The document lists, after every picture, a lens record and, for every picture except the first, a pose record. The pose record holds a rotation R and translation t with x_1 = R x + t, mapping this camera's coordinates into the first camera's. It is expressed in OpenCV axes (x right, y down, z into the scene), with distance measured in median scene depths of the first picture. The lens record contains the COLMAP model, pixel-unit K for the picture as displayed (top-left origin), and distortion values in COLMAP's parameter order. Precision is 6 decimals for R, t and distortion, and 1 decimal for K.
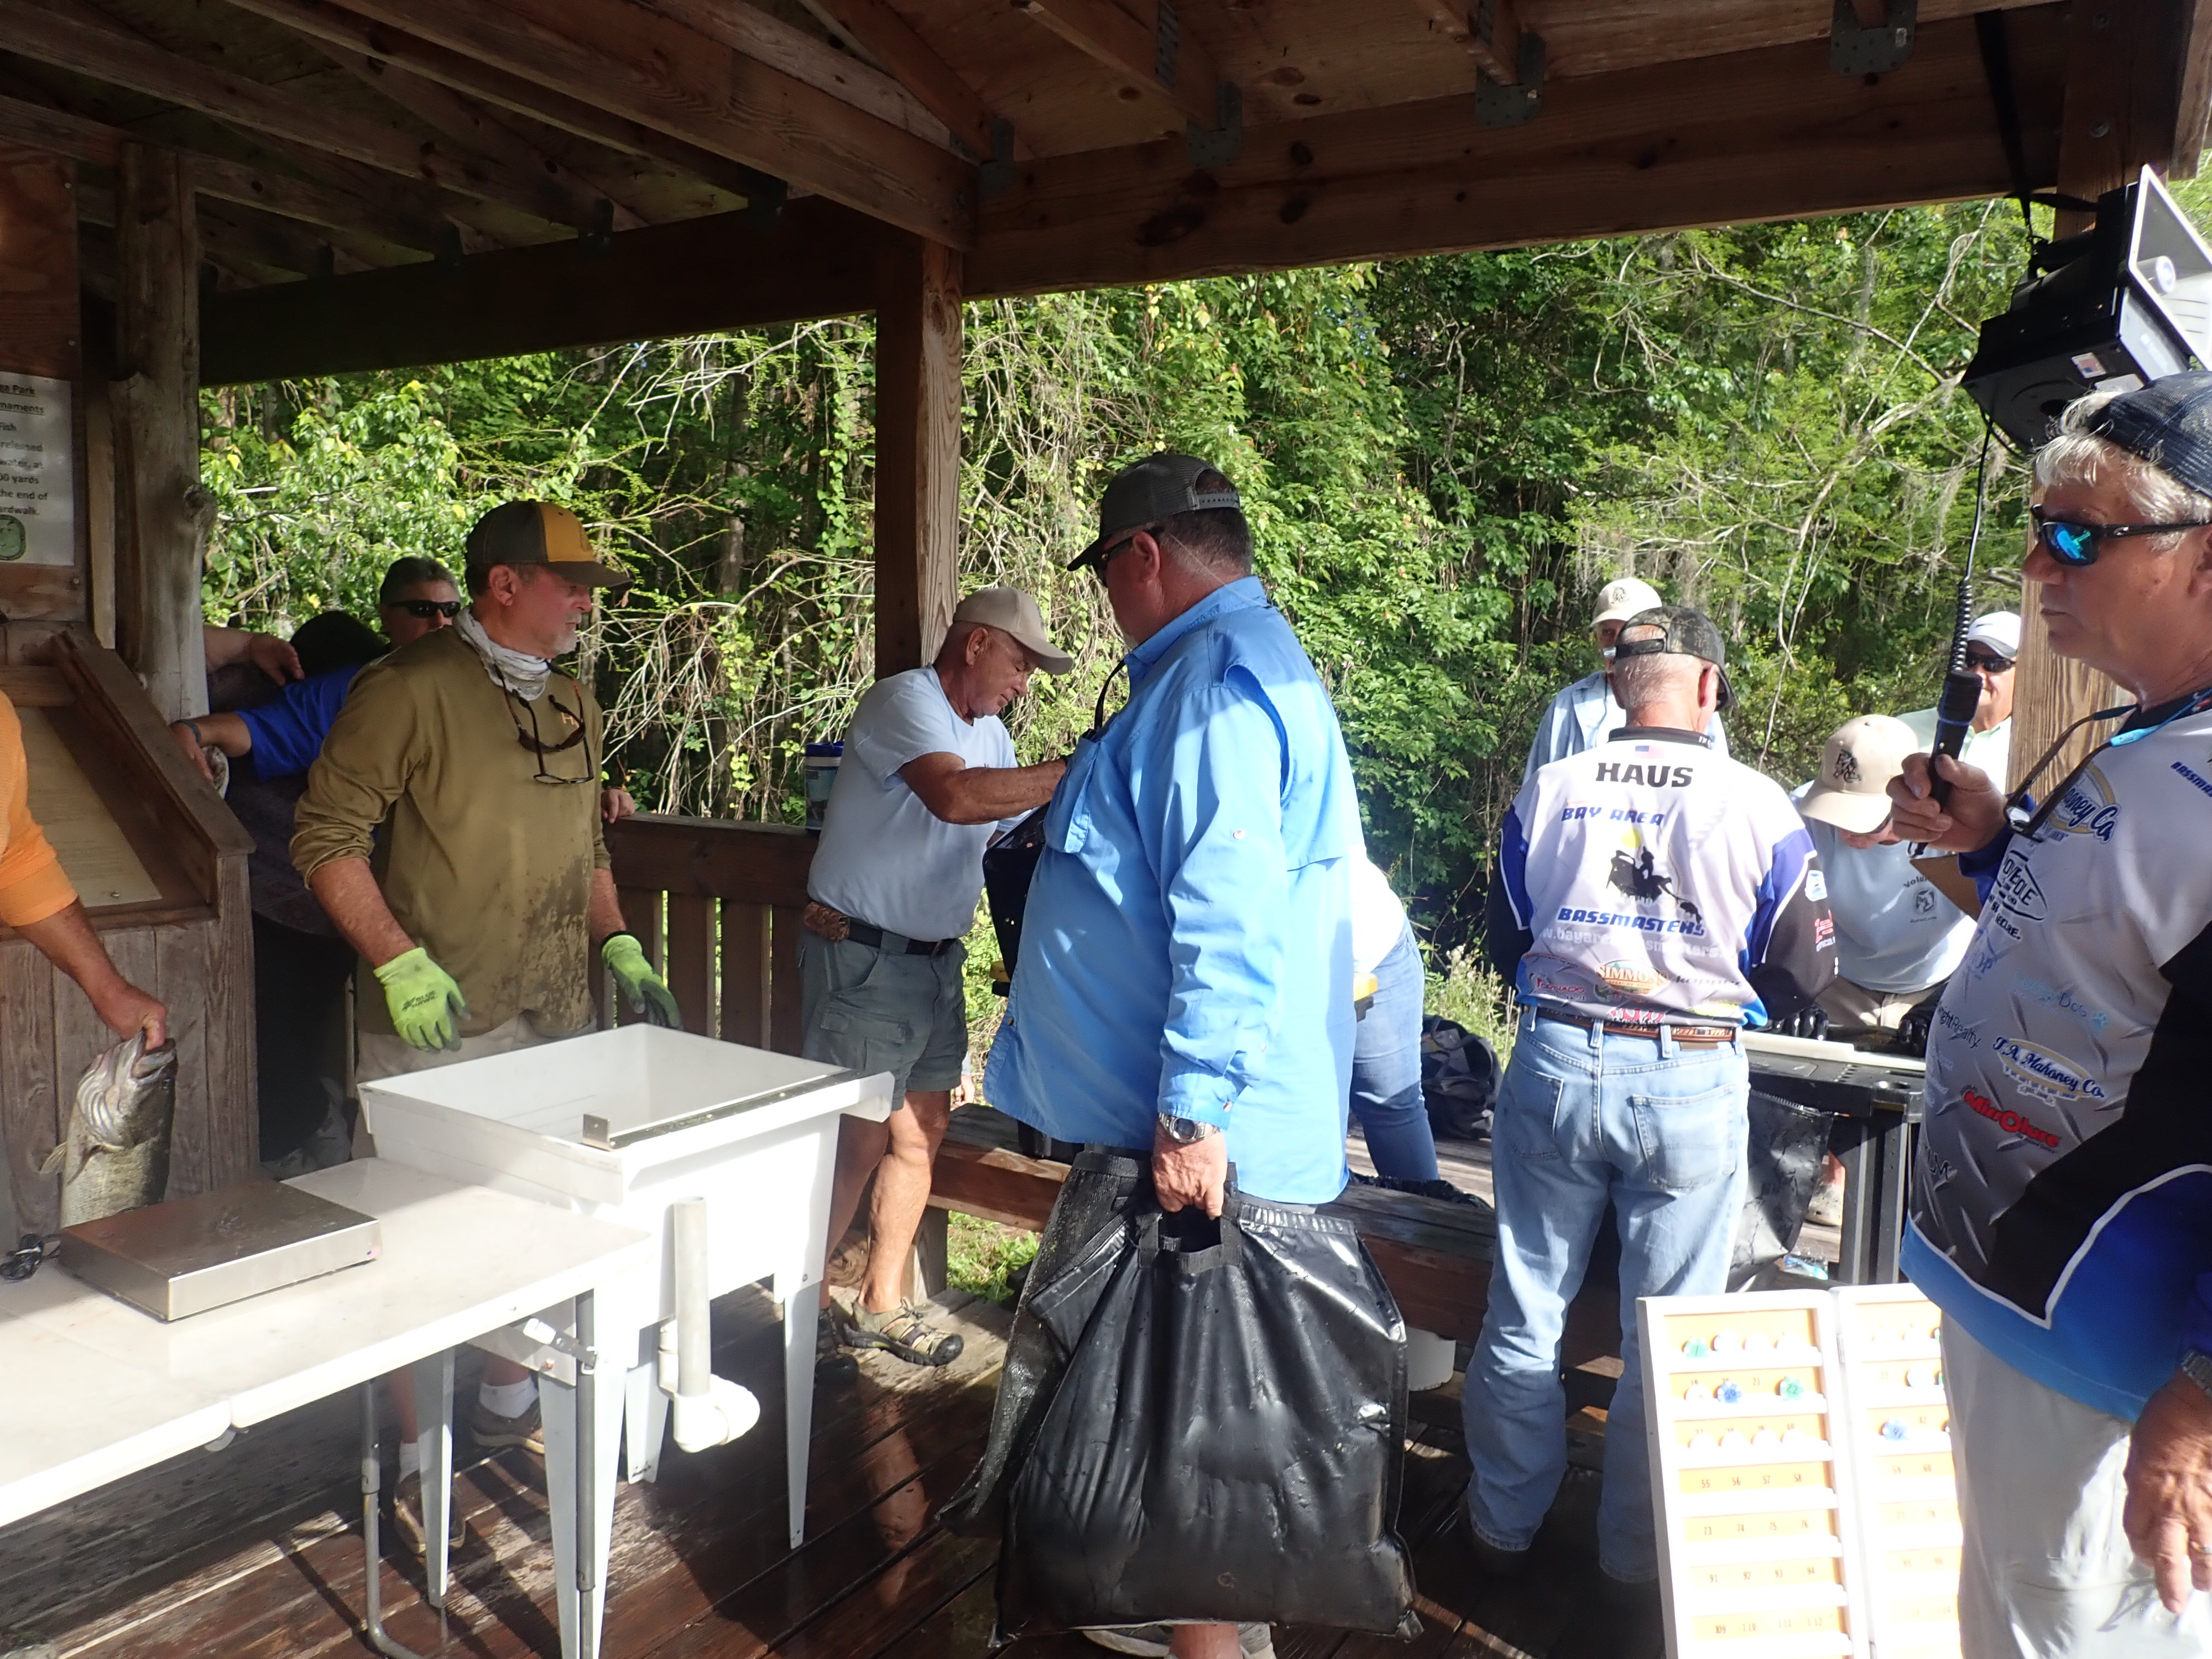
lens RADIAL K [[1629.8, 0, 1086.6], [0, 1629.8, 835.1], [0, 0, 1]] dist [0.000560, -0.002452]
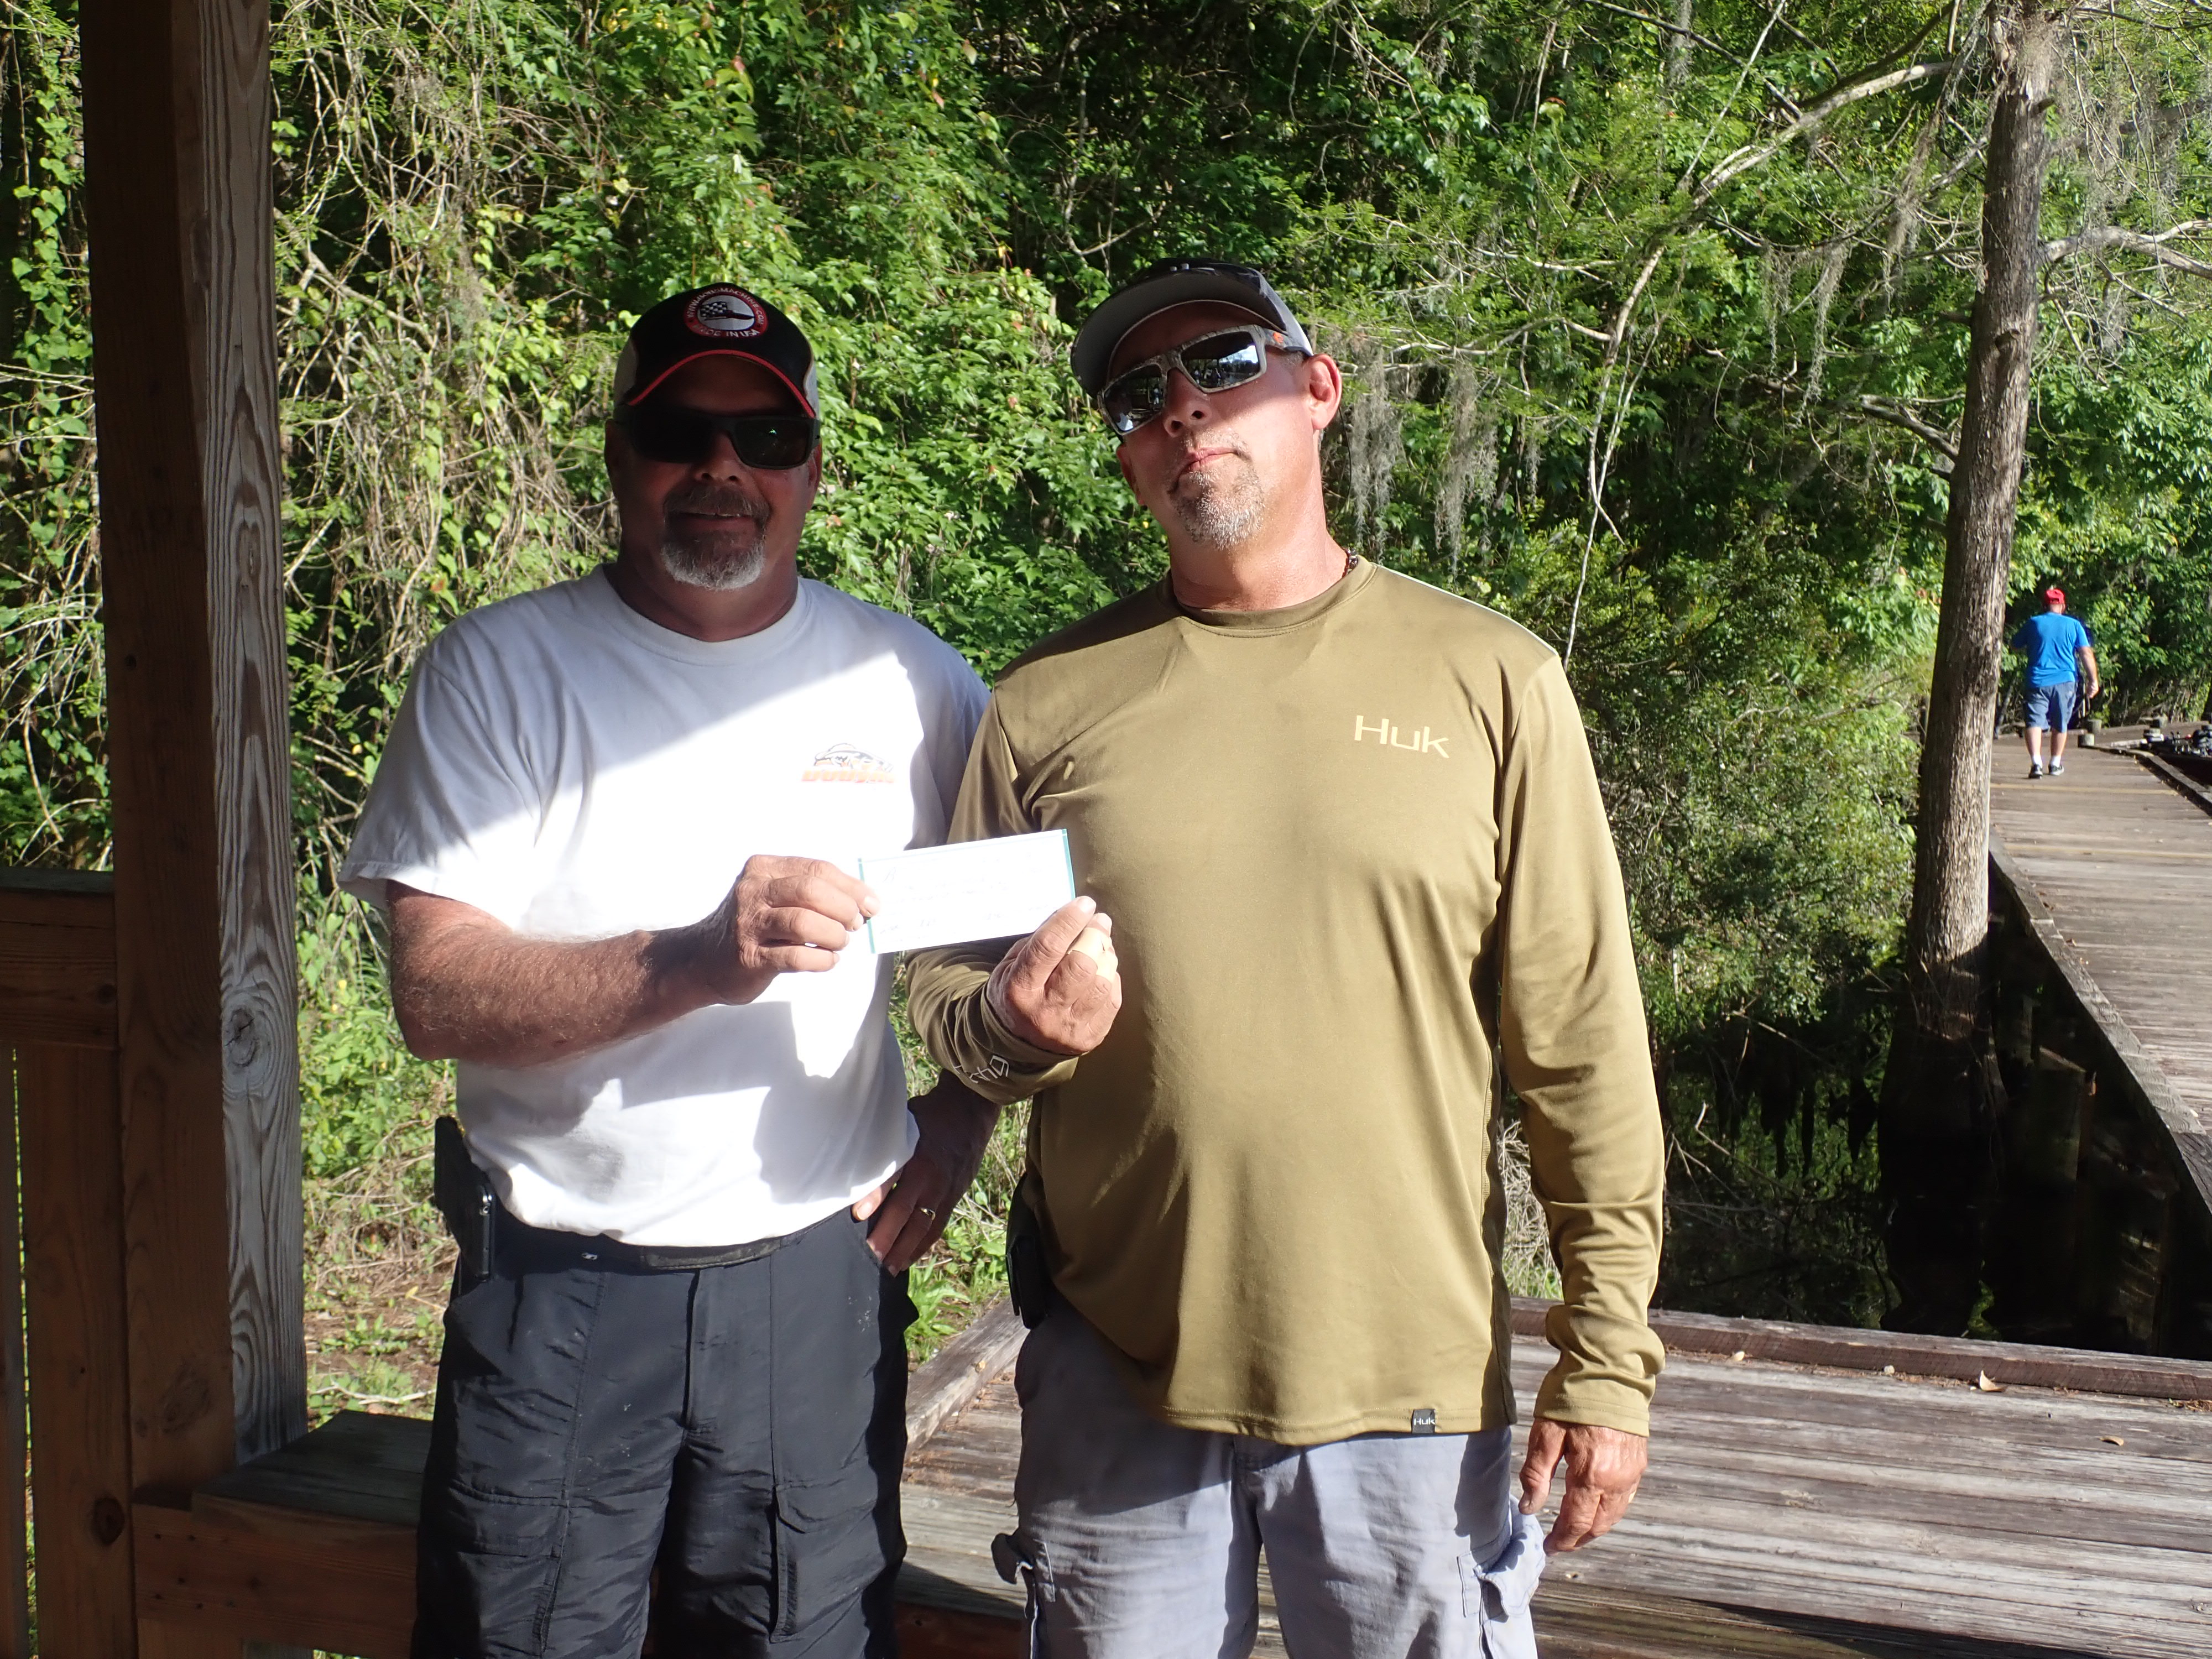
lens RADIAL K [[2441.6, 0, 1074.8], [0, 2441.6, 844.2], [0, 0, 1]] dist [-0.001968, 0.000000]
pose [[0.972596, -0.040815, 0.228890, -0.006818], [0.038894, 0.999160, 0.012899, -0.002440], [-0.229224, -0.003643, 0.973367, 0.080411]]
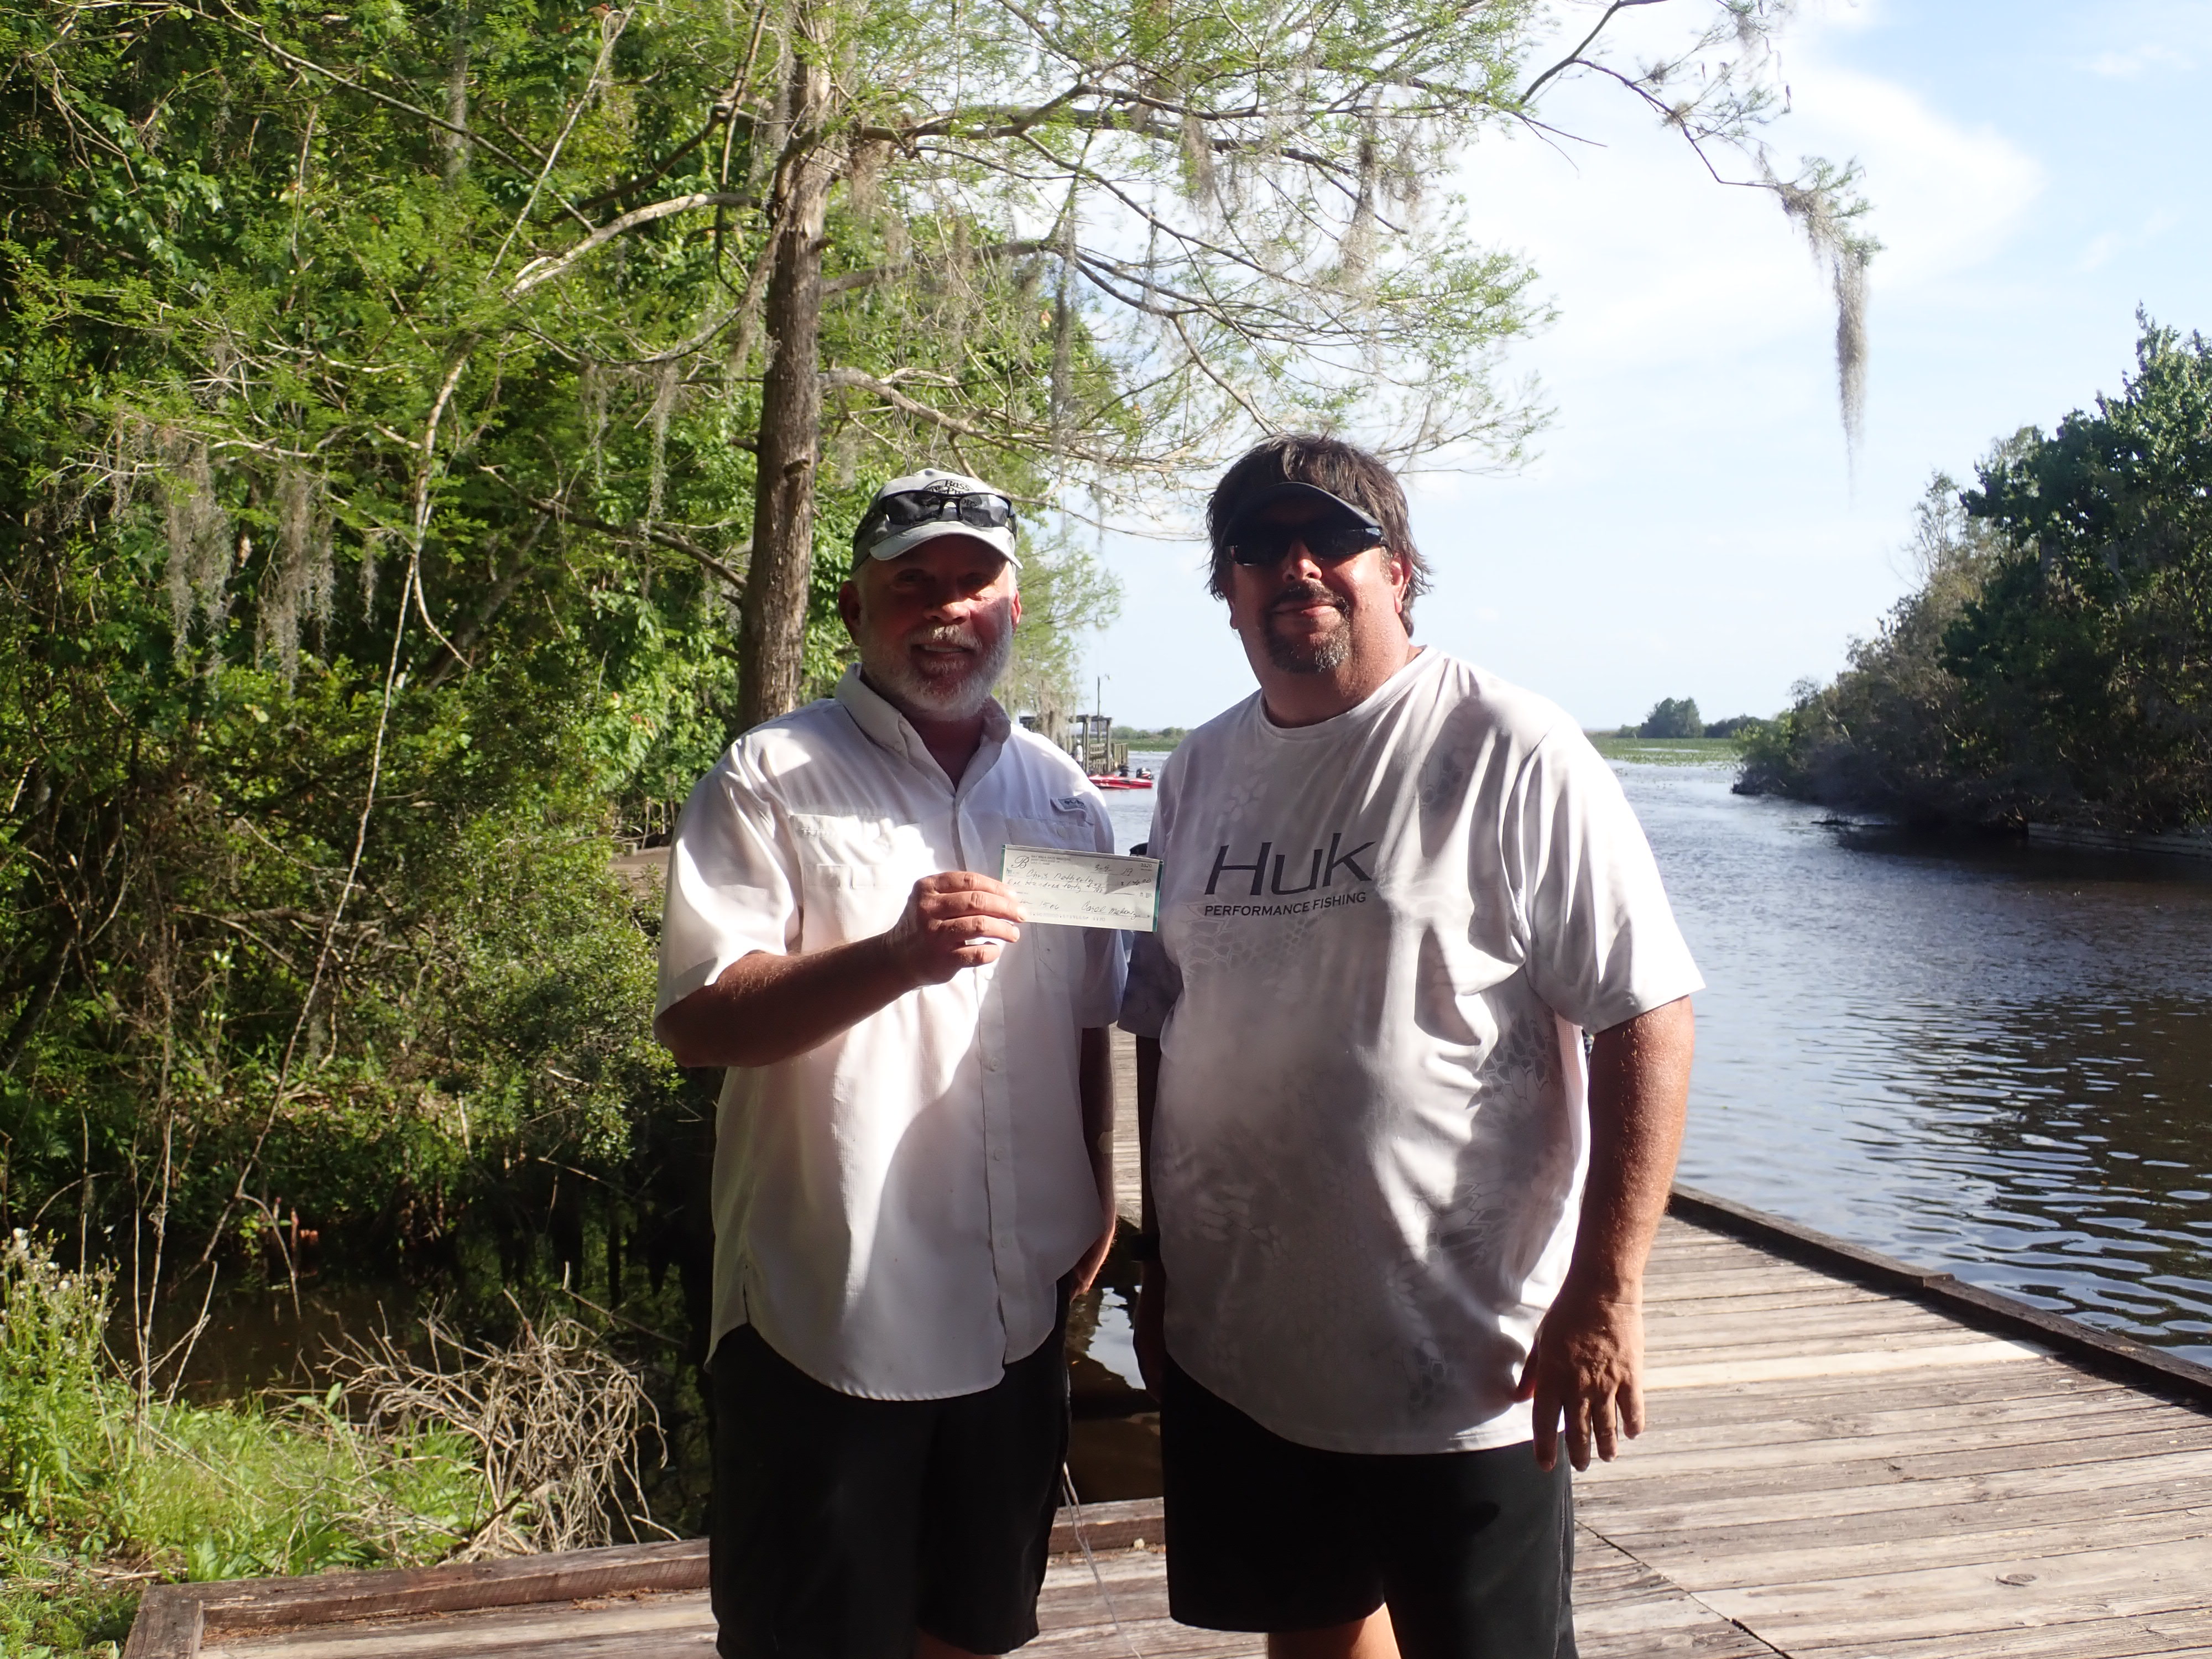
lens RADIAL K [[2441.6, 0, 1077.0], [0, 2441.6, 839.0], [0, 0, 1]] dist [-0.001968, 0.000000]
pose [[0.681378, -0.060901, 0.729393, -0.064537], [0.090956, 0.995853, -0.001819, -0.014335], [-0.726258, 0.067582, 0.684092, 0.187622]]
